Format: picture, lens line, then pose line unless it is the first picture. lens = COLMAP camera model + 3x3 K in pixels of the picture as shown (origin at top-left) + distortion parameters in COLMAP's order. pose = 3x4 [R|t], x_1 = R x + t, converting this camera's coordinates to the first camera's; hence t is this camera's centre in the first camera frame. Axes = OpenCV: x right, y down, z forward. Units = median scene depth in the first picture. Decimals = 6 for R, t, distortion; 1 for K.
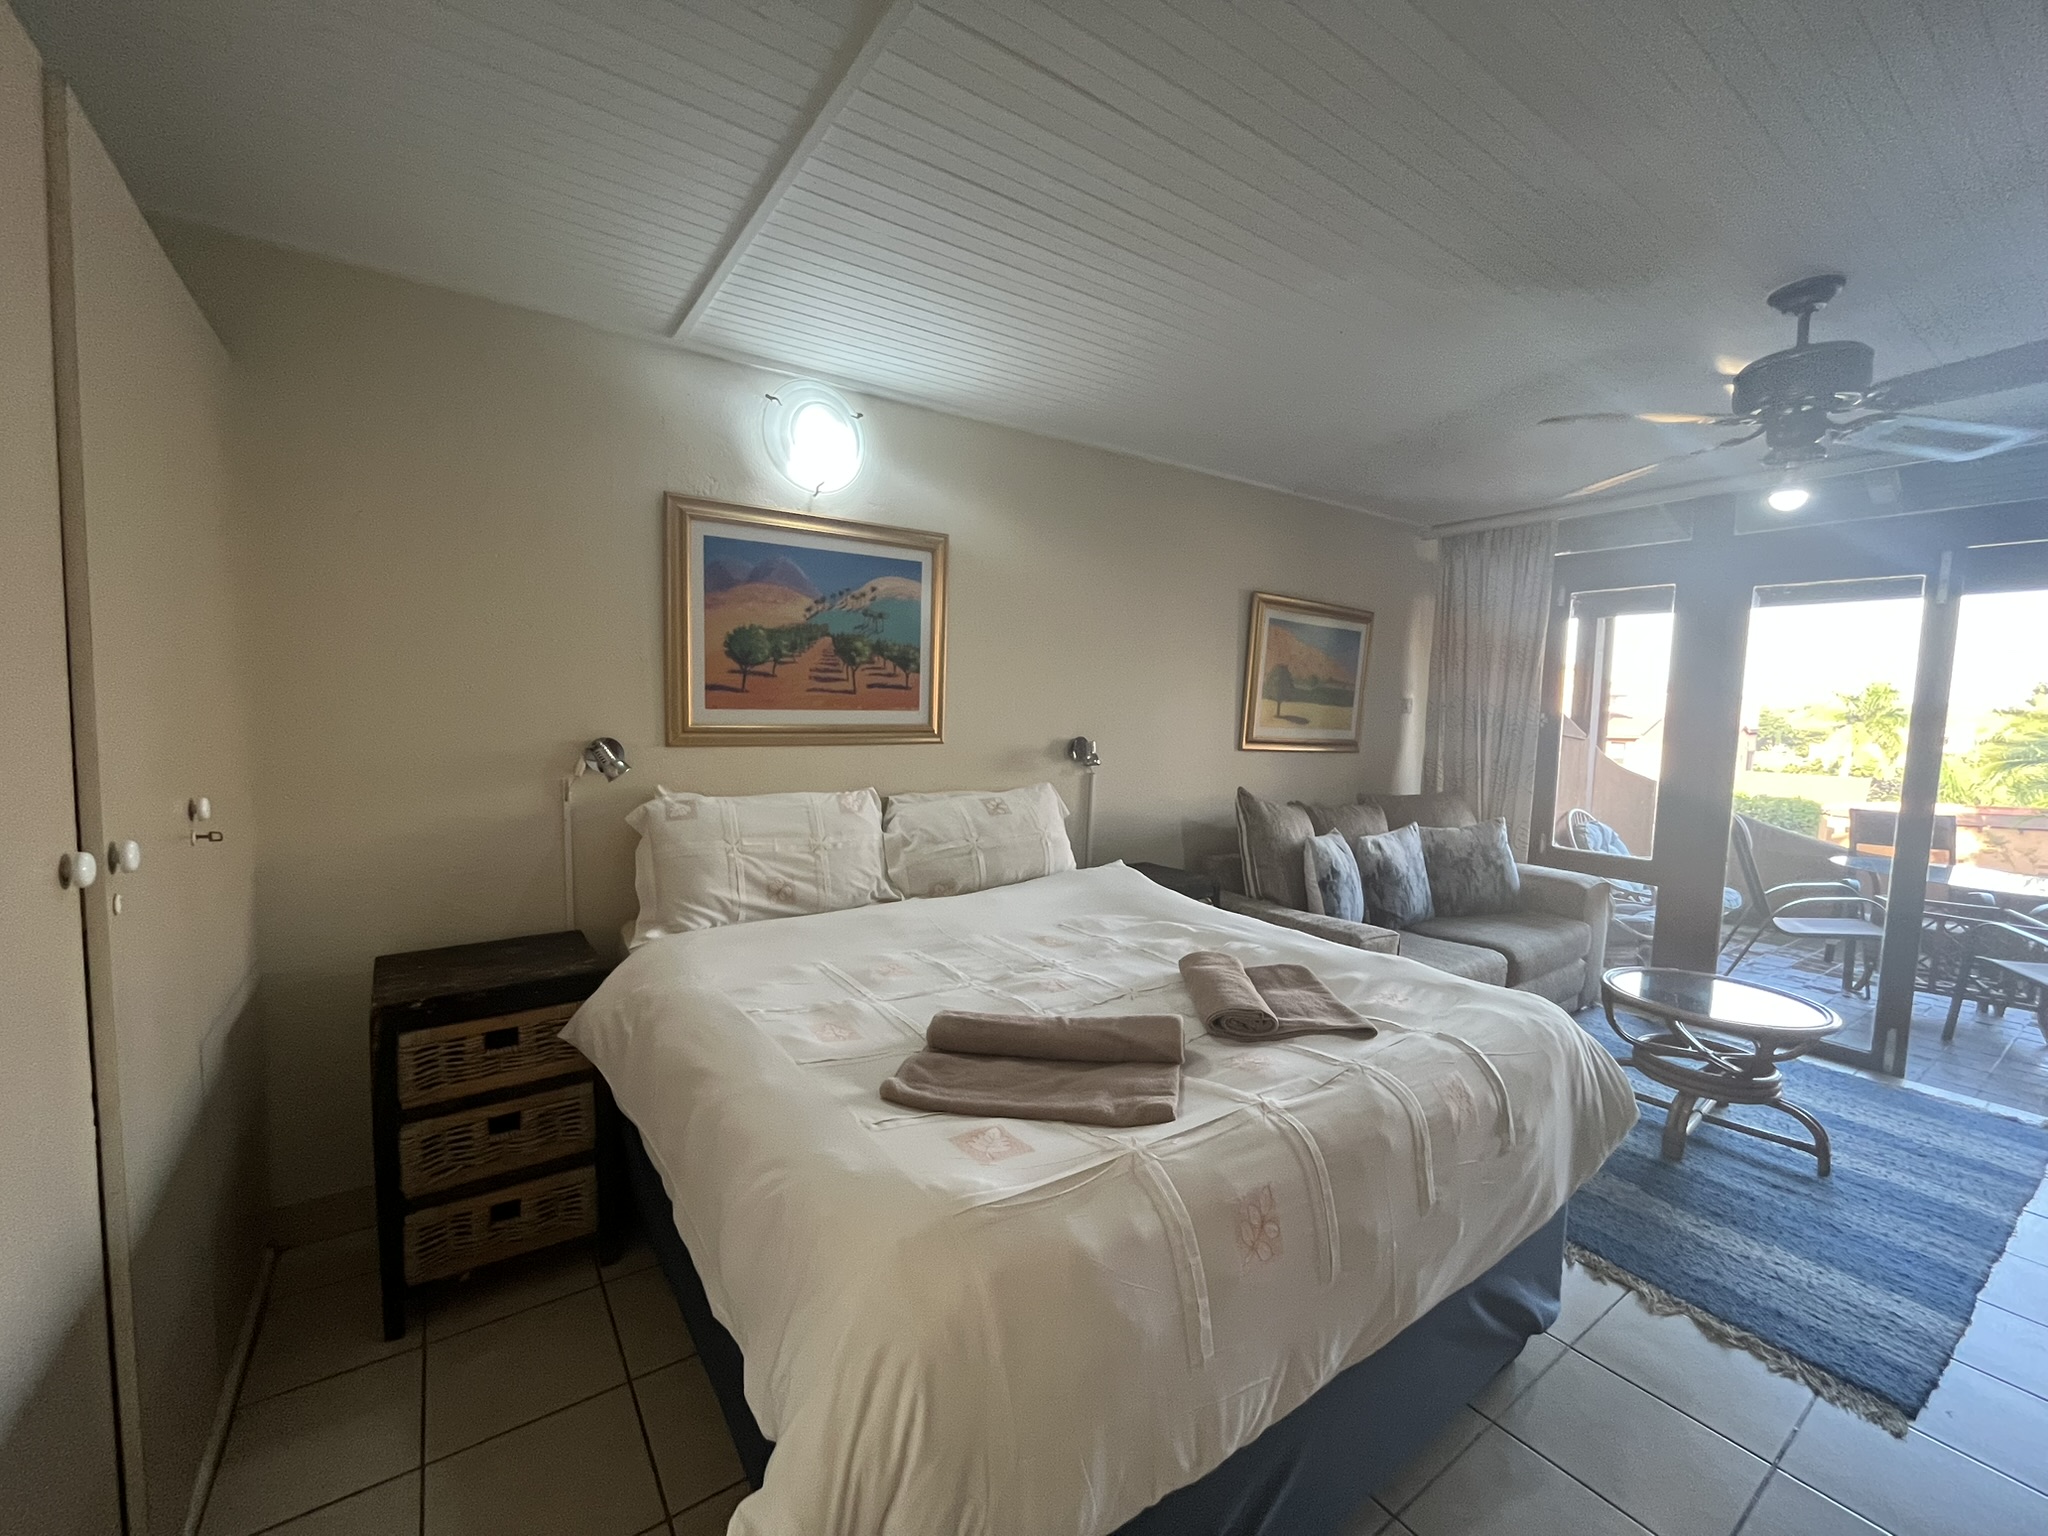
lens RADIAL K [[831.4, 0, 1014.3], [0, 831.4, 770.5], [0, 0, 1]] dist [-0.003264, 0.000191]
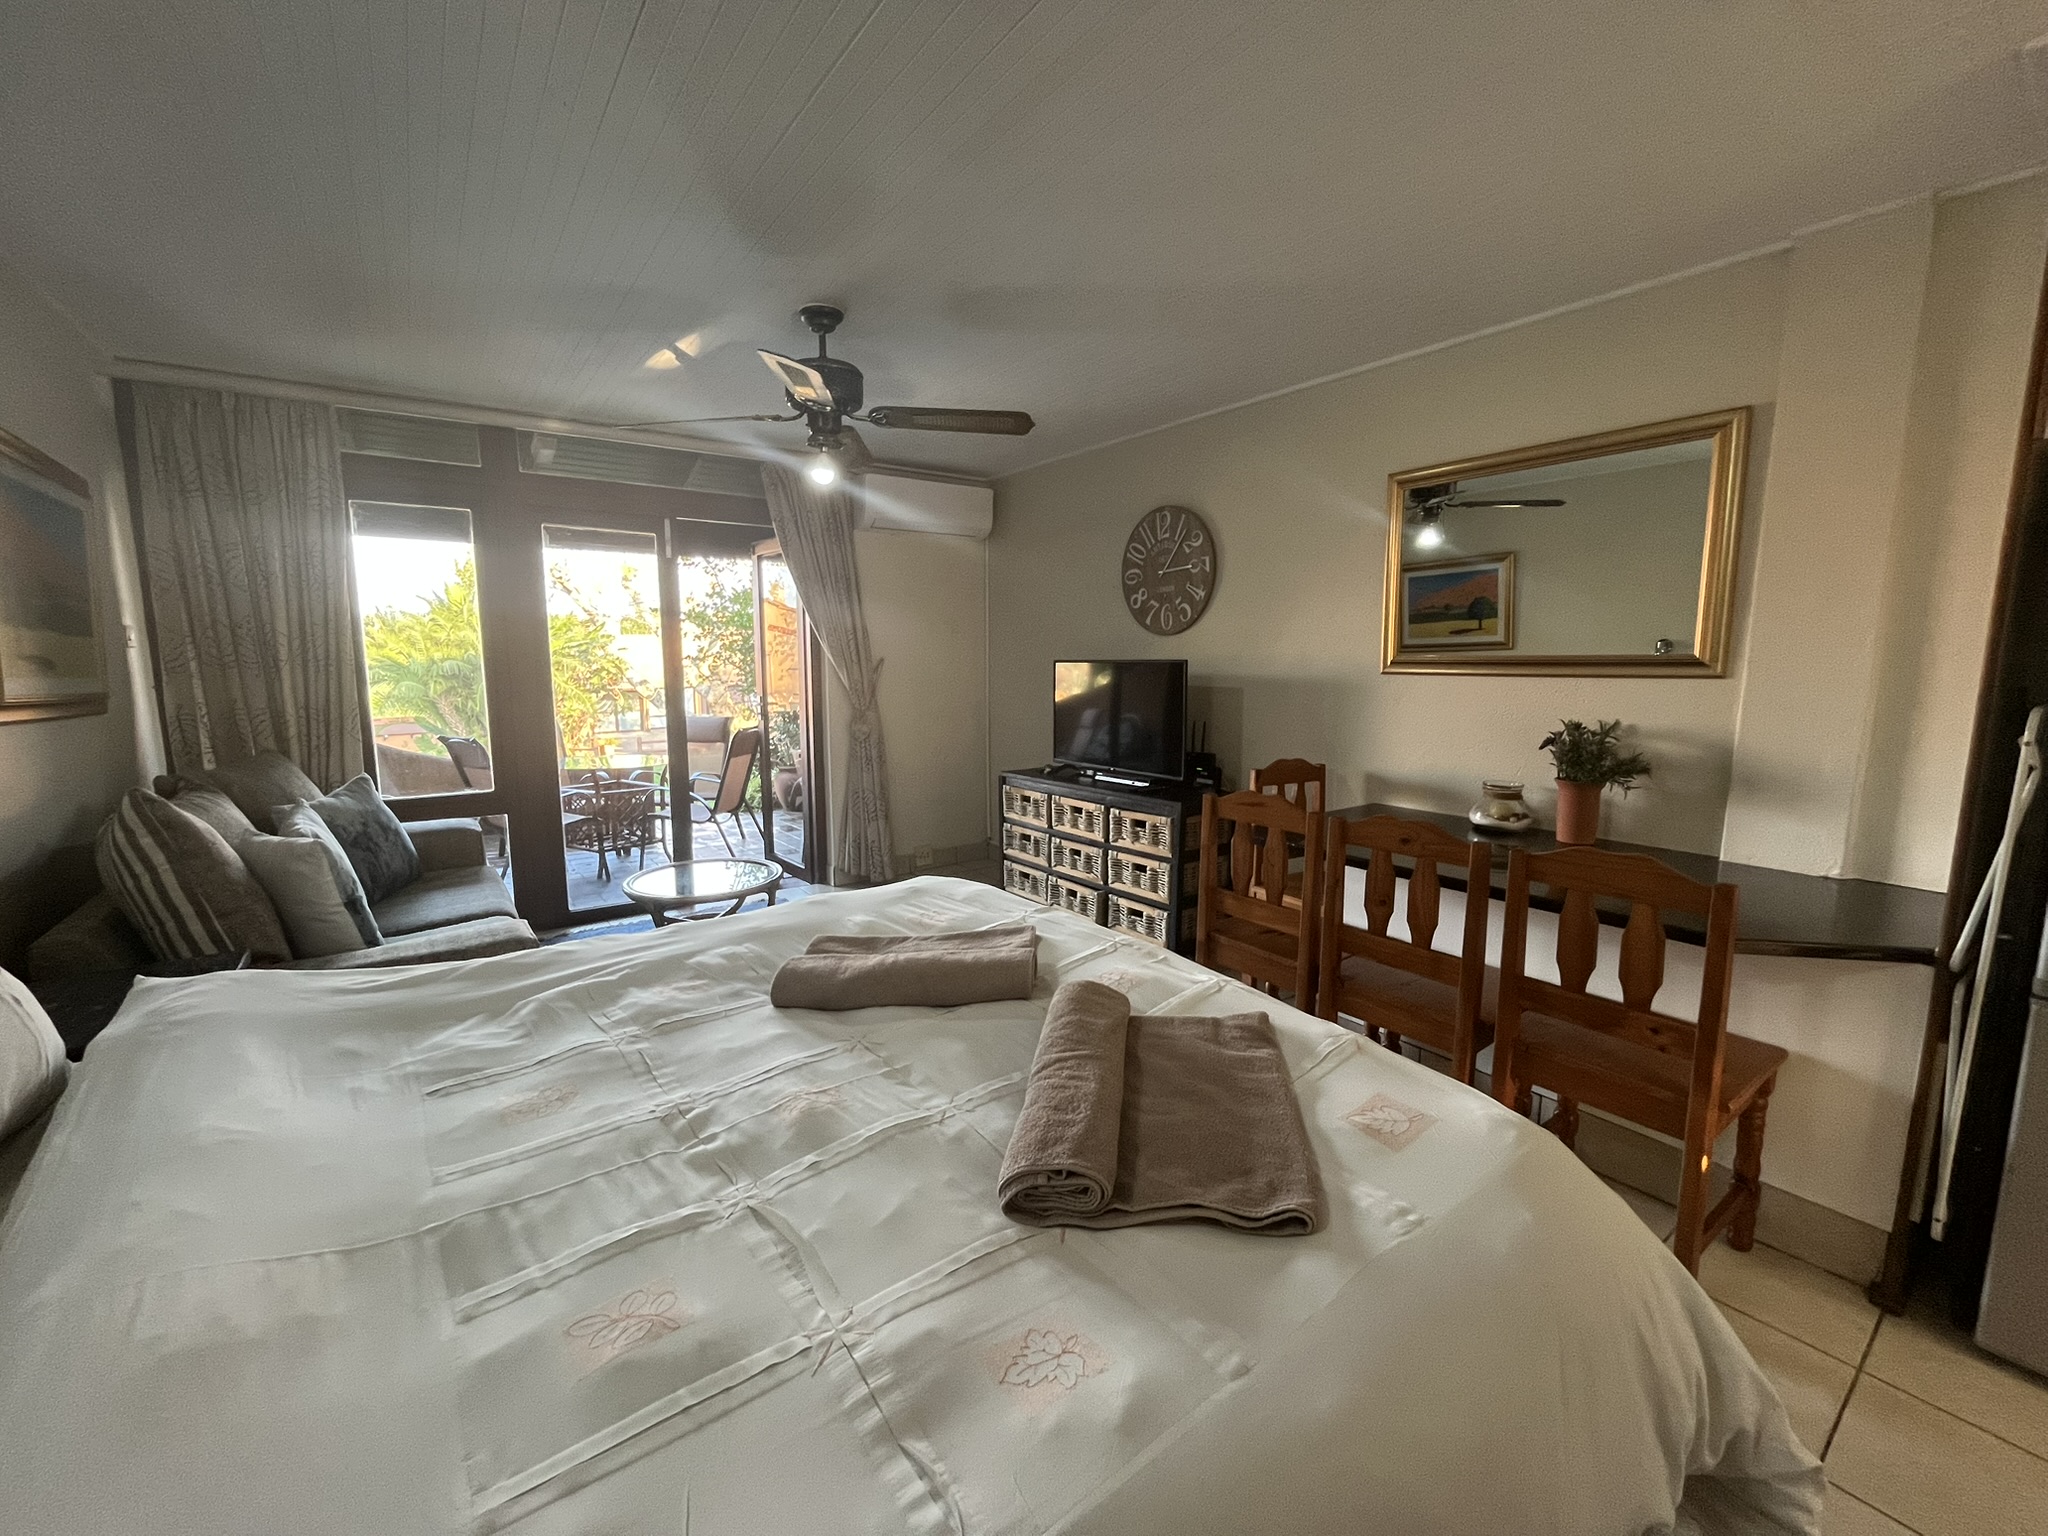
lens RADIAL K [[831.4, 0, 1014.7], [0, 831.4, 765.6], [0, 0, 1]] dist [-0.003264, 0.000191]
pose [[-0.026081, -0.156479, 0.987337, -0.353872], [0.081656, 0.984039, 0.158113, -0.043454], [-0.996319, 0.084745, -0.012887, 0.577953]]
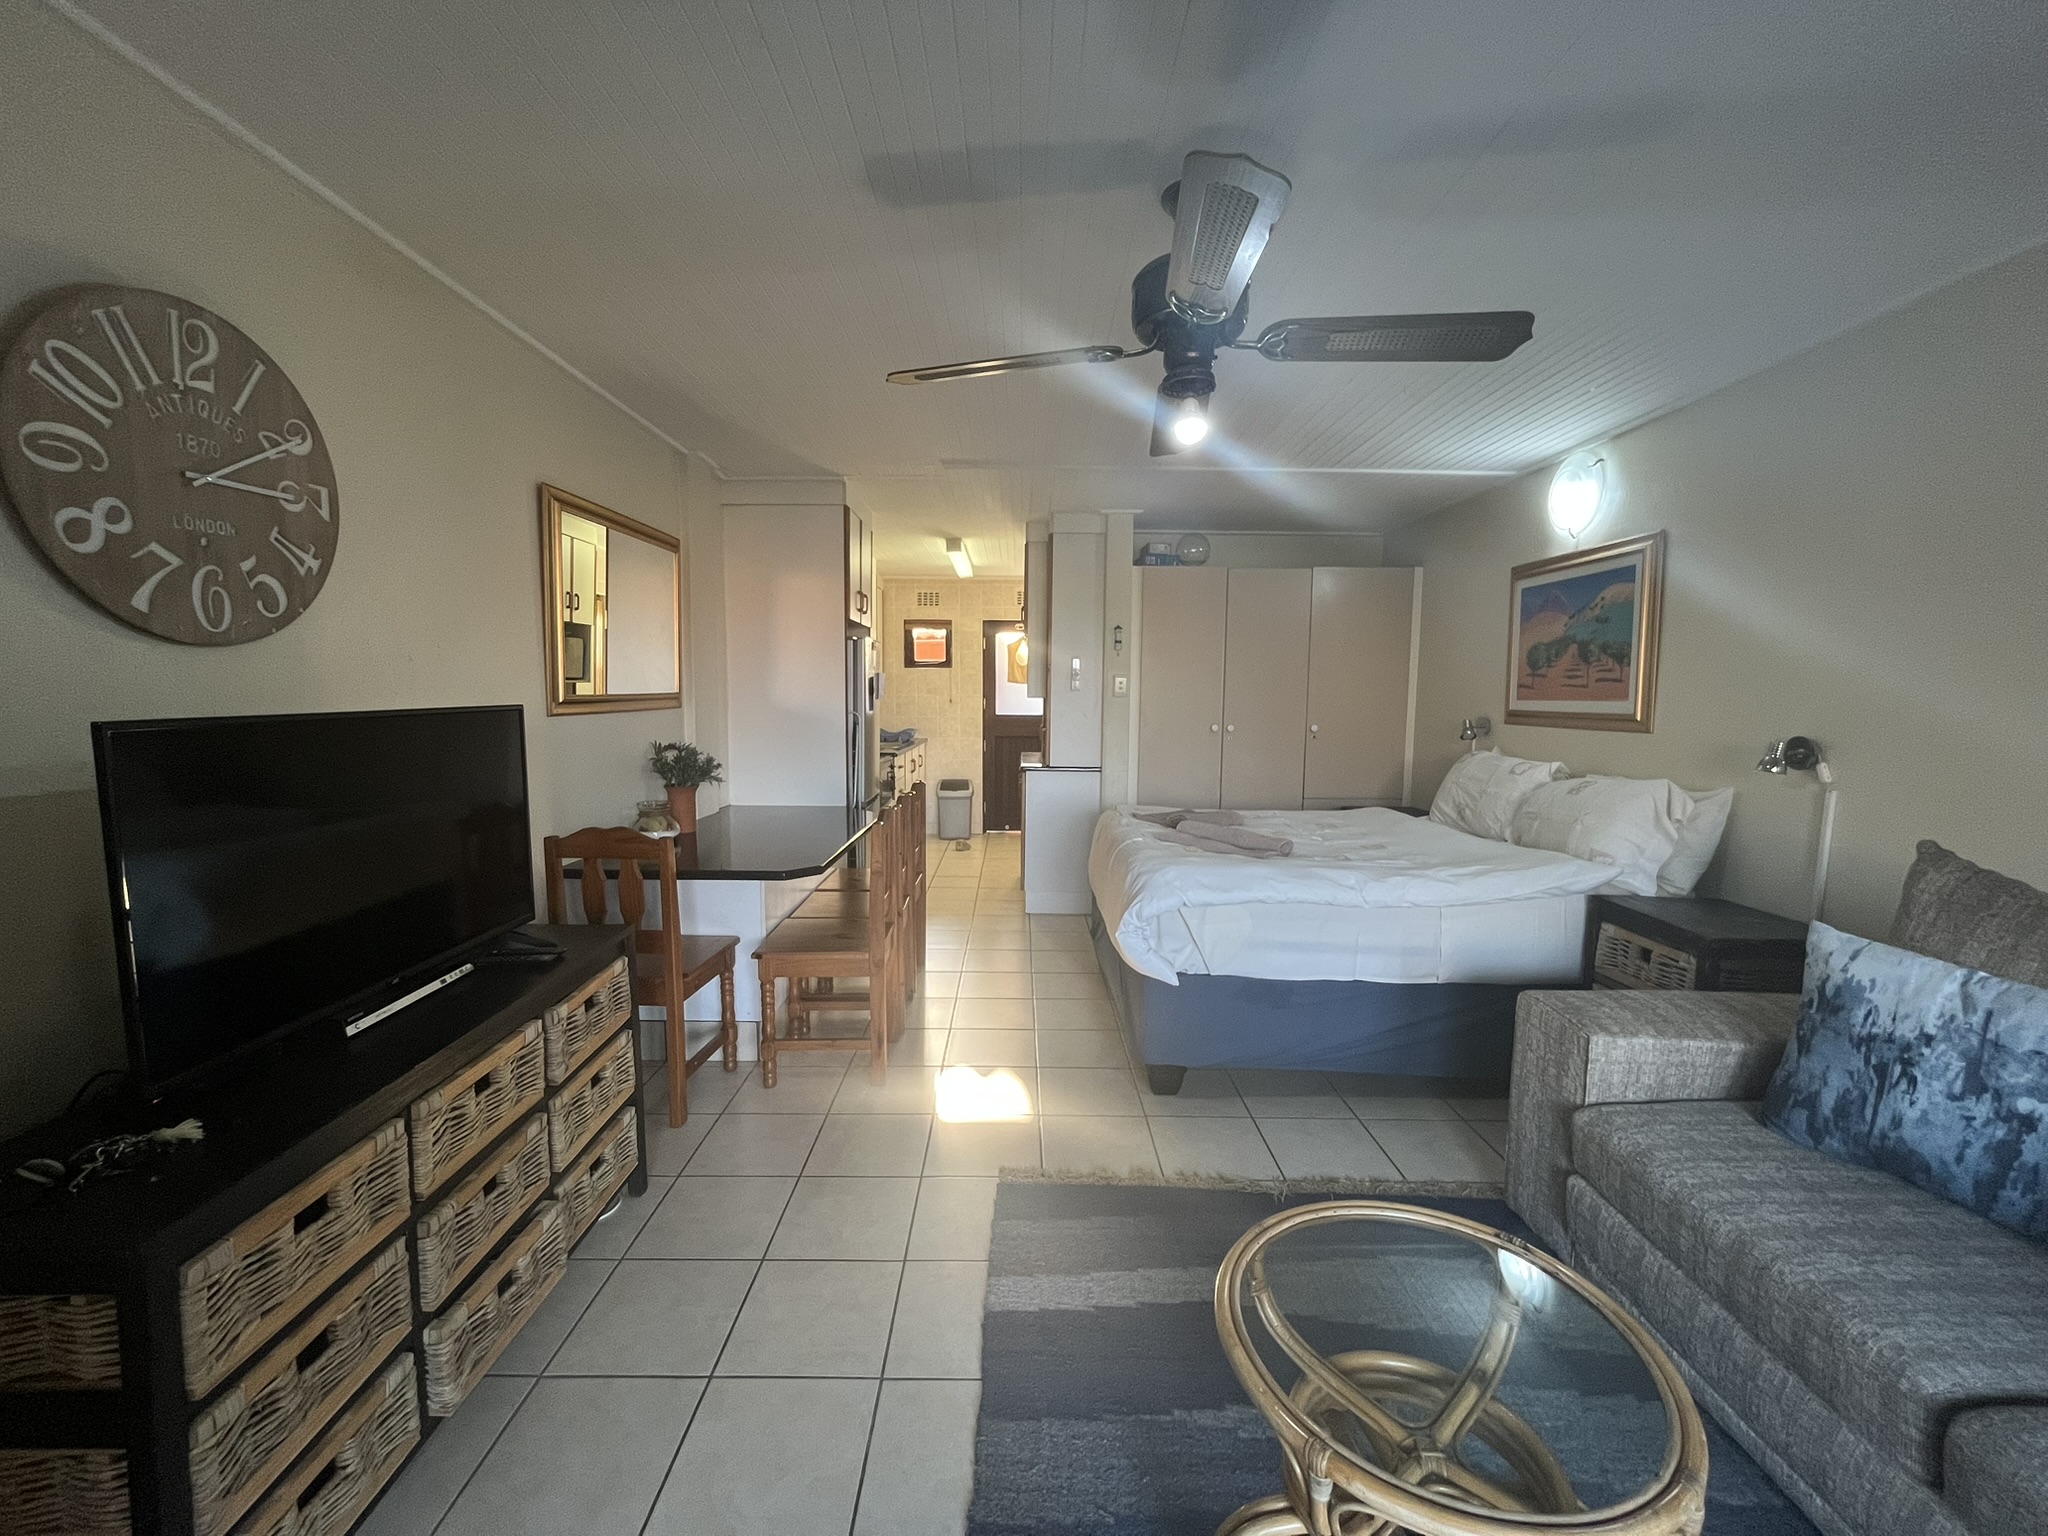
lens RADIAL K [[831.4, 0, 1013.2], [0, 831.4, 771.0], [0, 0, 1]] dist [-0.003264, 0.000191]
pose [[-0.572518, 0.050928, -0.818309, 1.362630], [-0.087912, 0.988502, 0.123026, -0.049322], [0.815166, 0.142374, -0.561458, 1.067745]]
